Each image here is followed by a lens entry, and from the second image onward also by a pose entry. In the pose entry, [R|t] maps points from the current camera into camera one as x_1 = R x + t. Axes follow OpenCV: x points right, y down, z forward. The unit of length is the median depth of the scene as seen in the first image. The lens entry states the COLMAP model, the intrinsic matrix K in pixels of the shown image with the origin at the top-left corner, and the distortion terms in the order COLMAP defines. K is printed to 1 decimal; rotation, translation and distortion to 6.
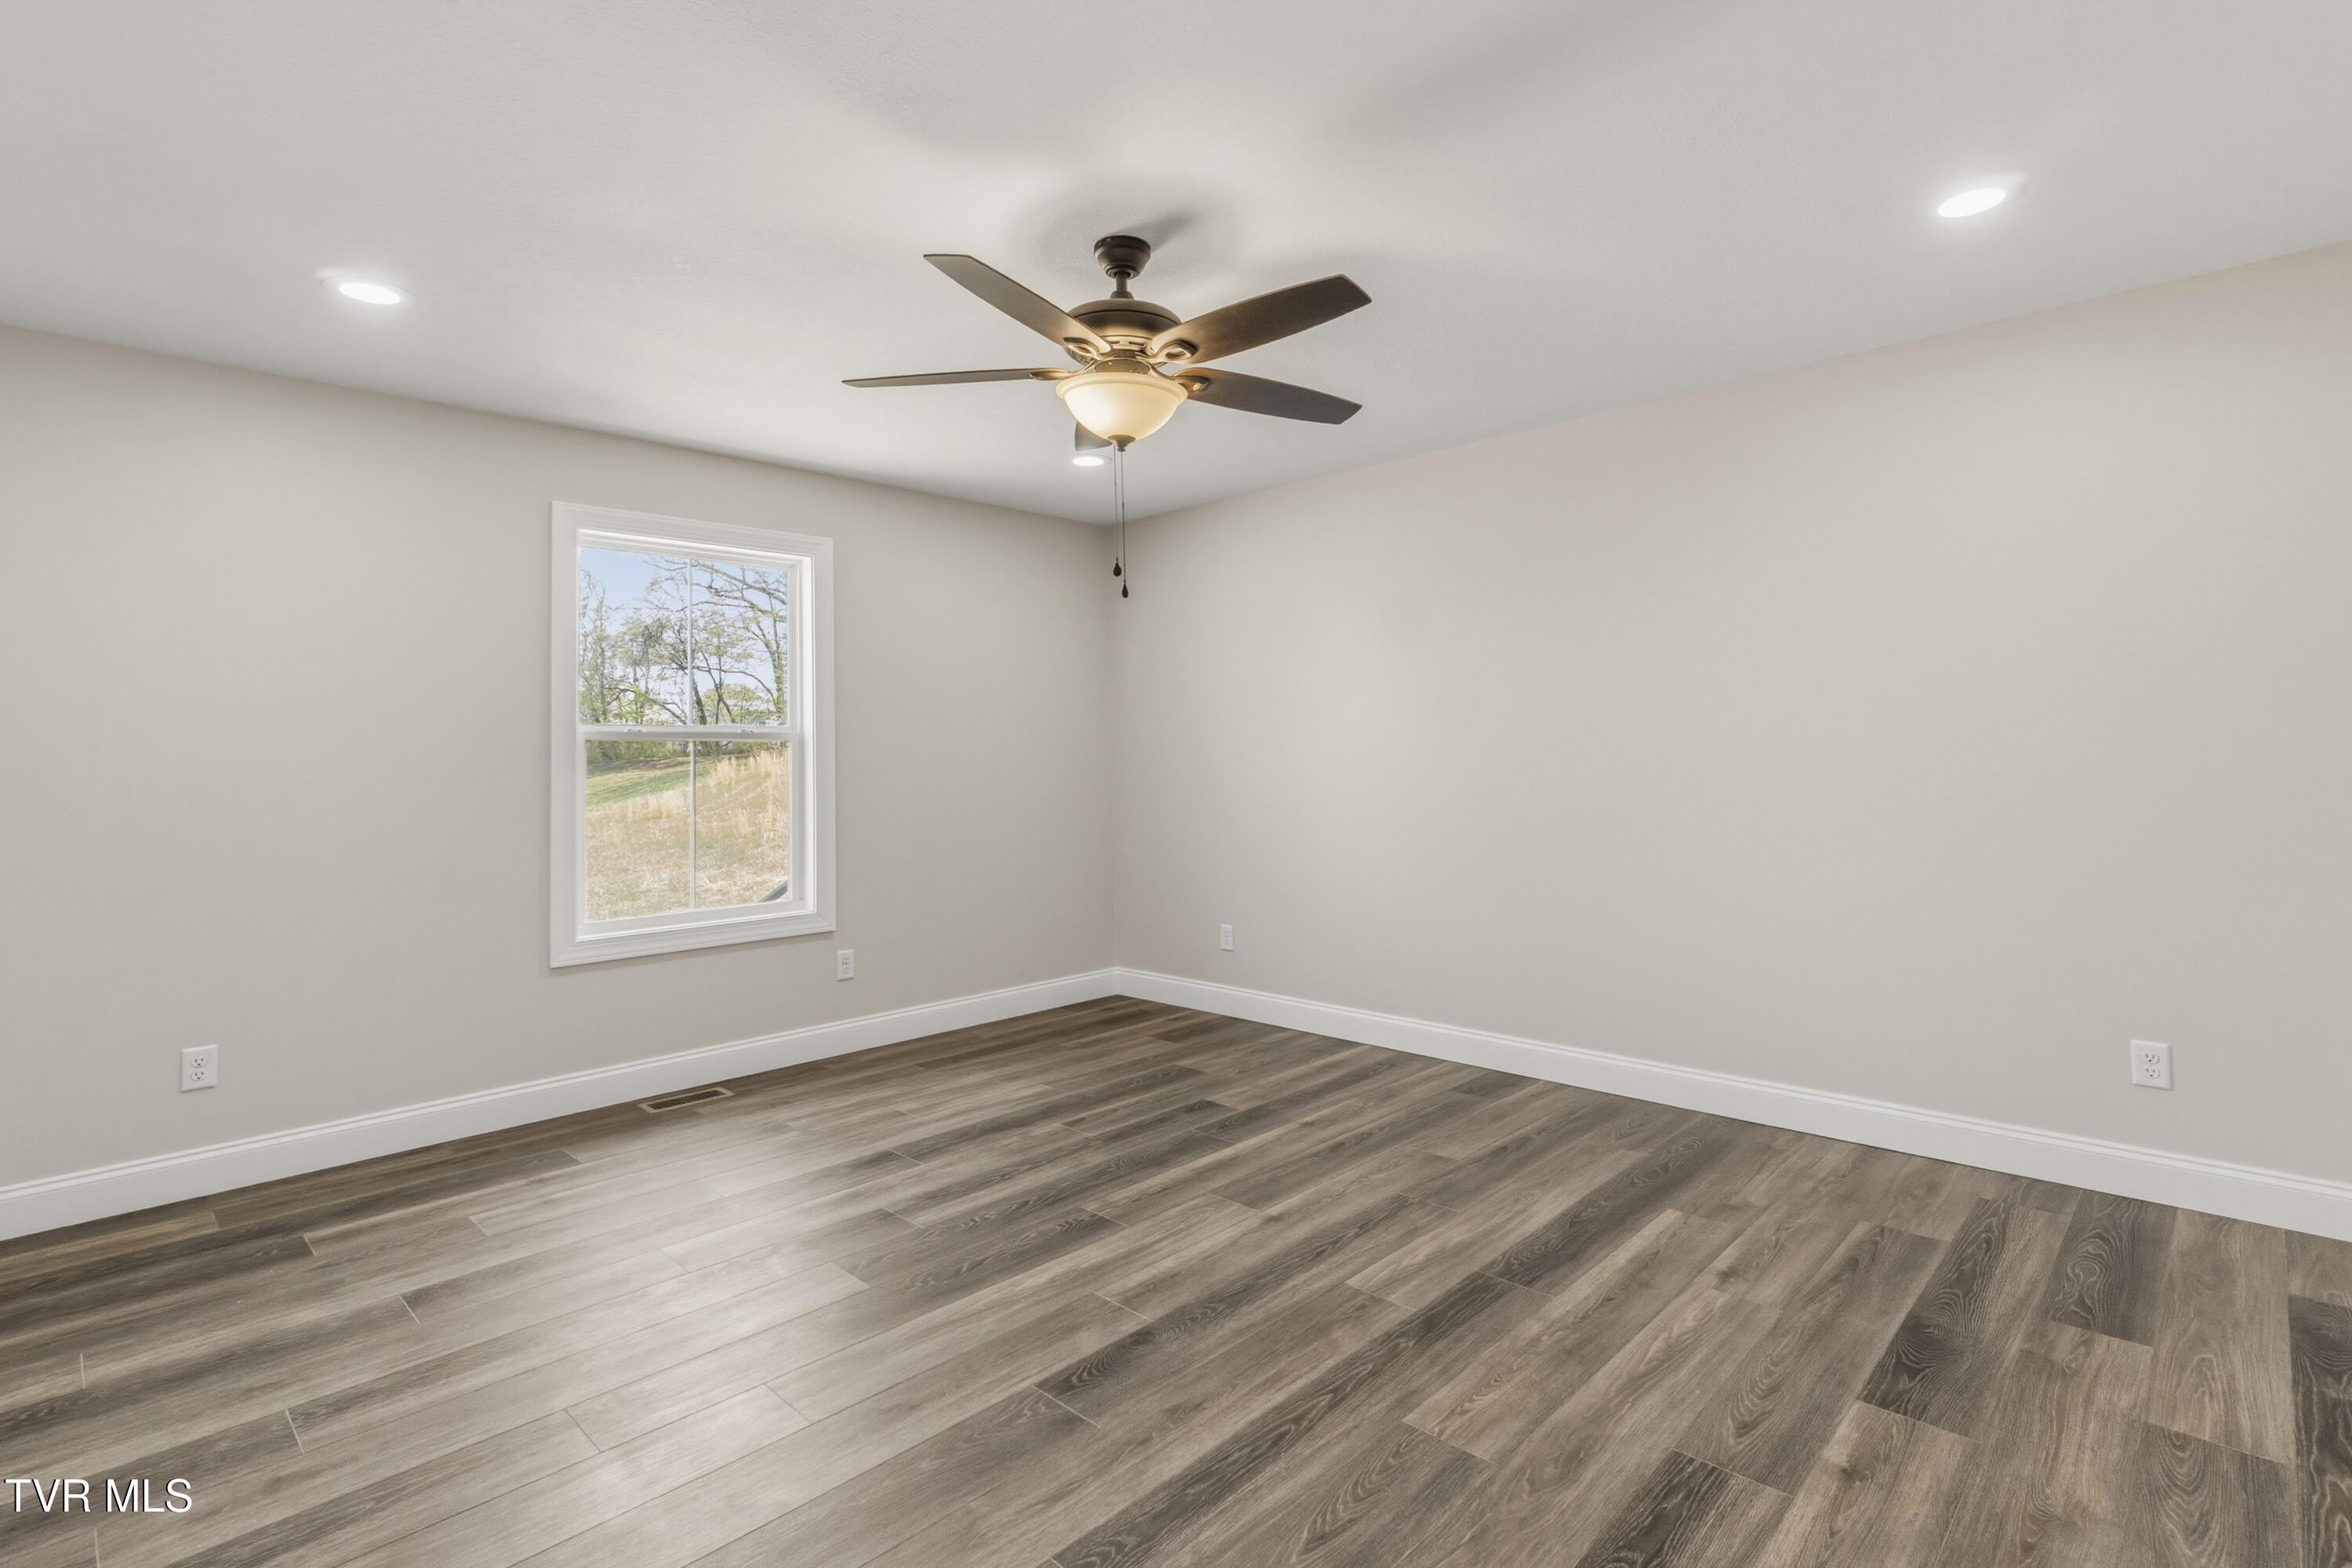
lens RADIAL K [[1035.4, 0, 1176.9], [0, 1035.4, 739.5], [0, 0, 1]] dist [0.009933, 0.000225]
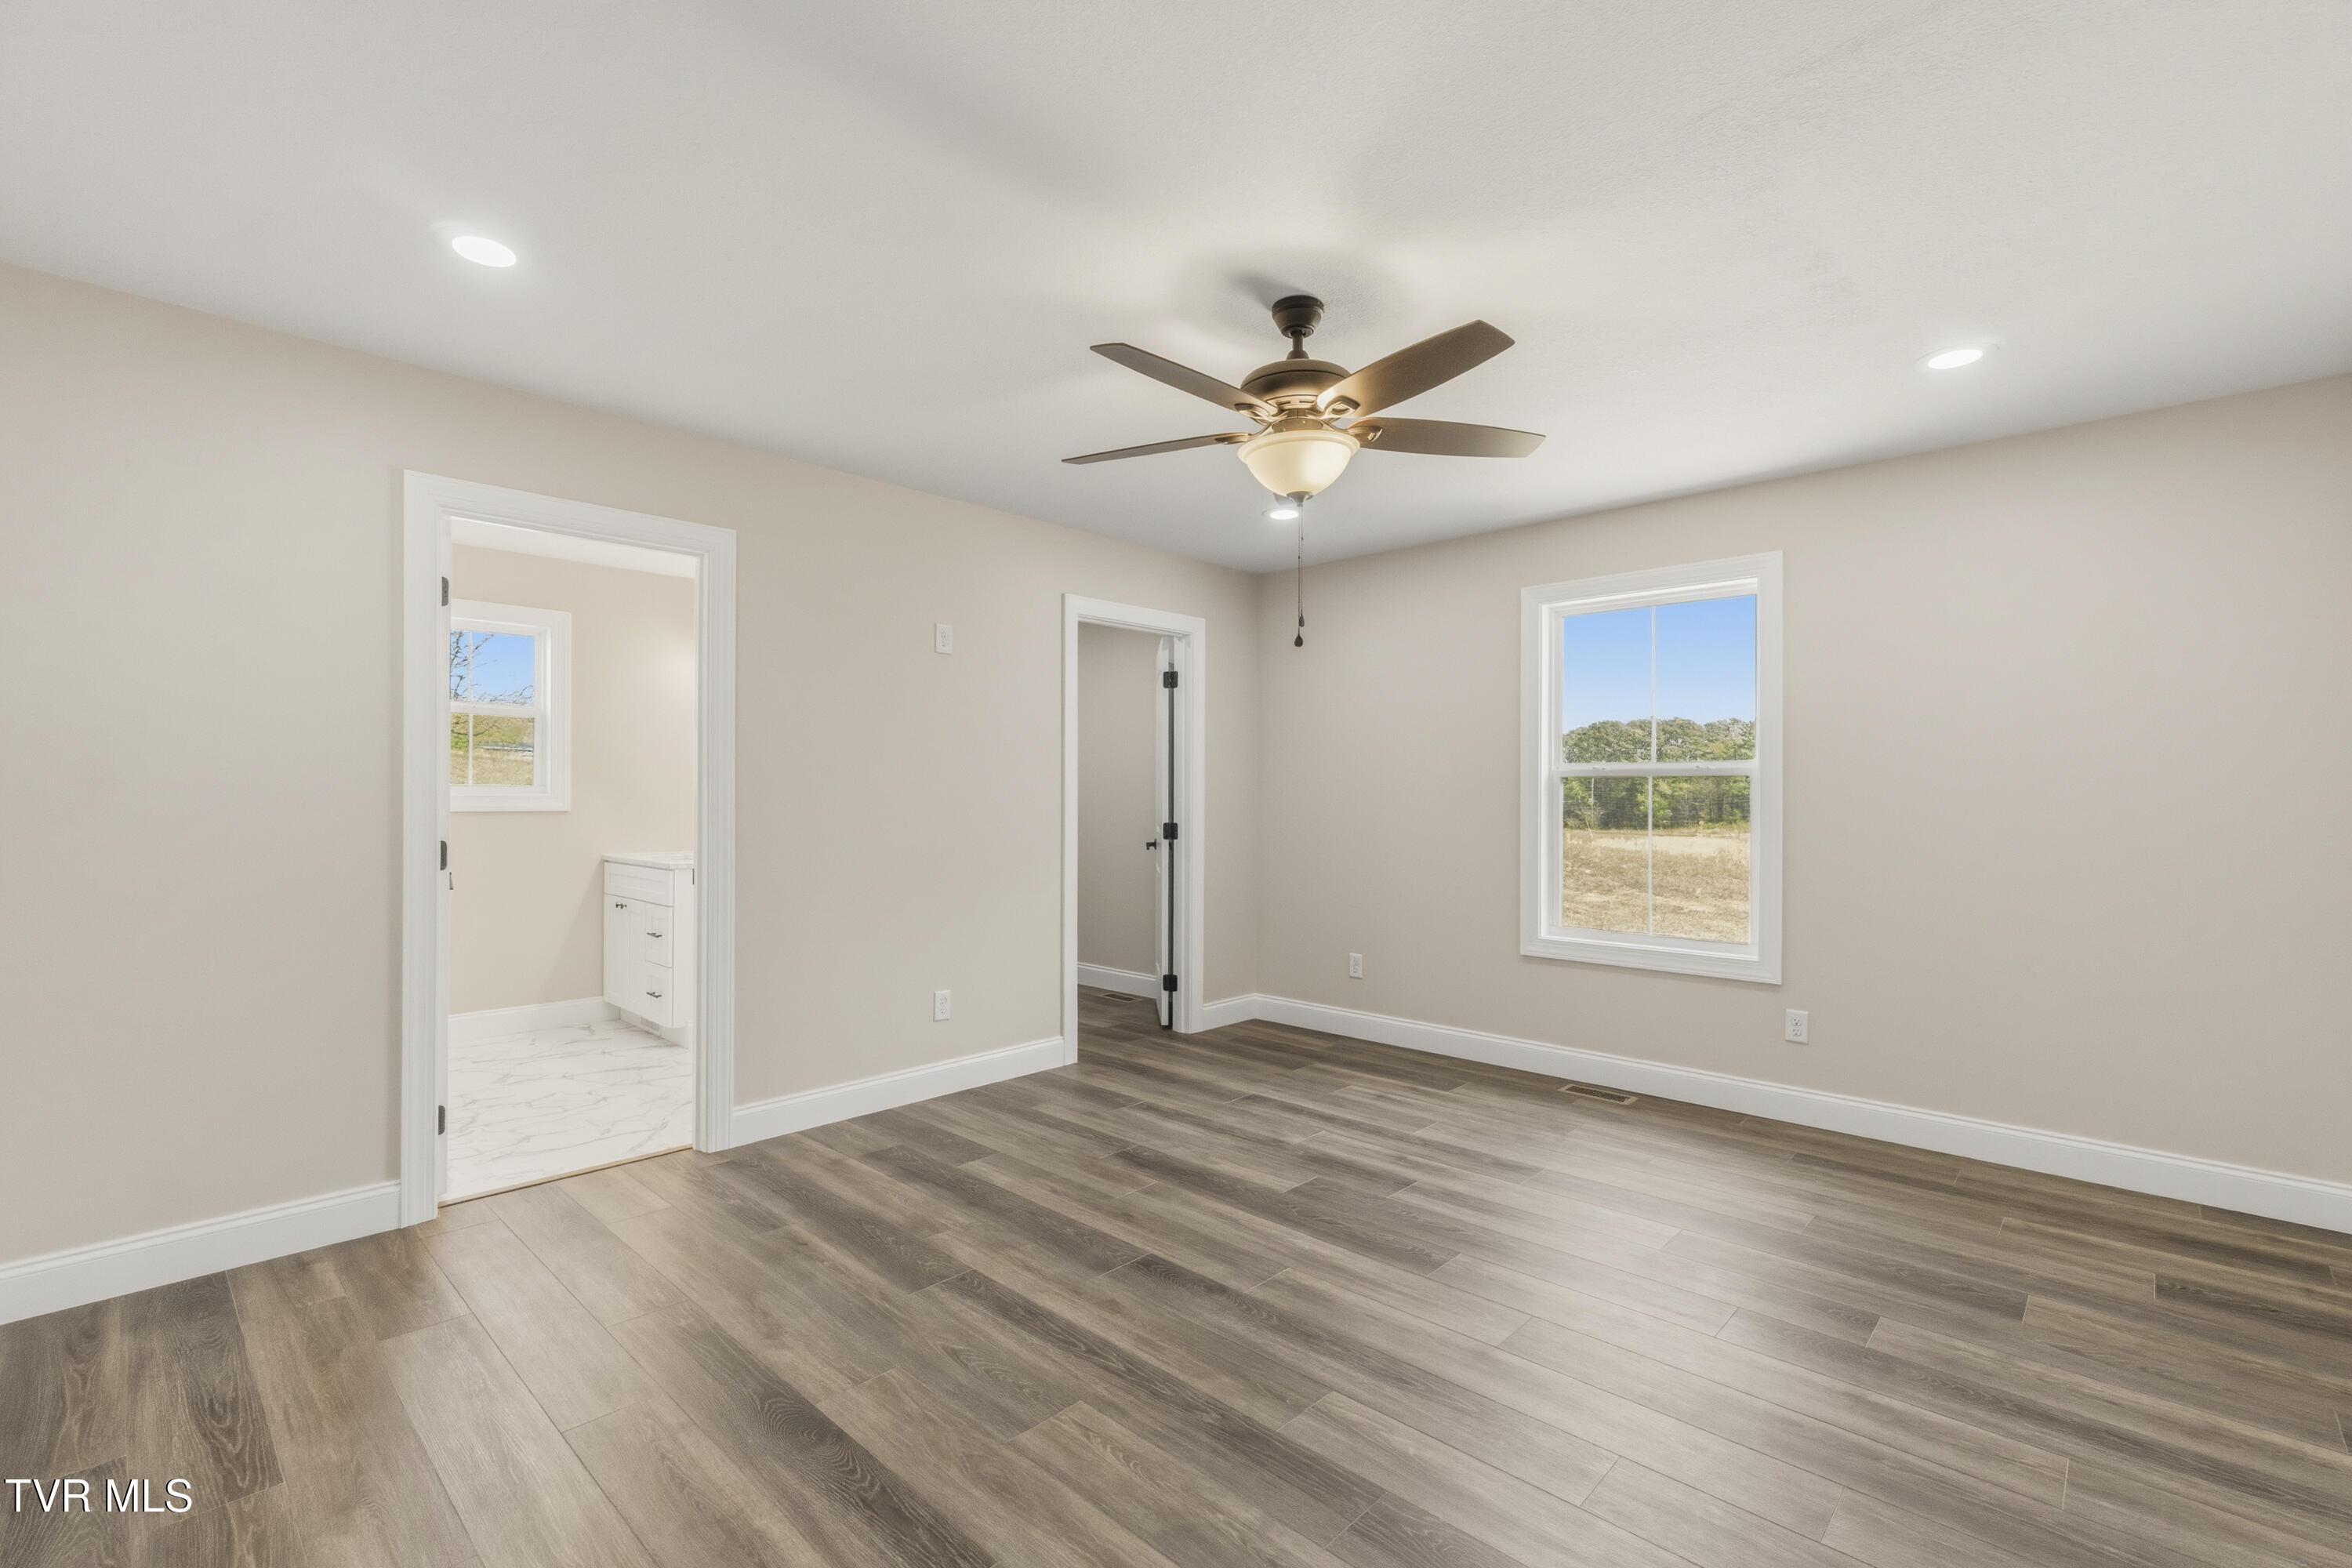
lens RADIAL K [[1022.0, 0, 1180.8], [0, 1022.0, 795.1], [0, 0, 1]] dist [0.003219, 0.000529]
pose [[0.052459, 0.009127, -0.998581, 1.061171], [0.008455, 0.999918, 0.009584, 0.014052], [0.998587, -0.008946, 0.052378, 0.875965]]
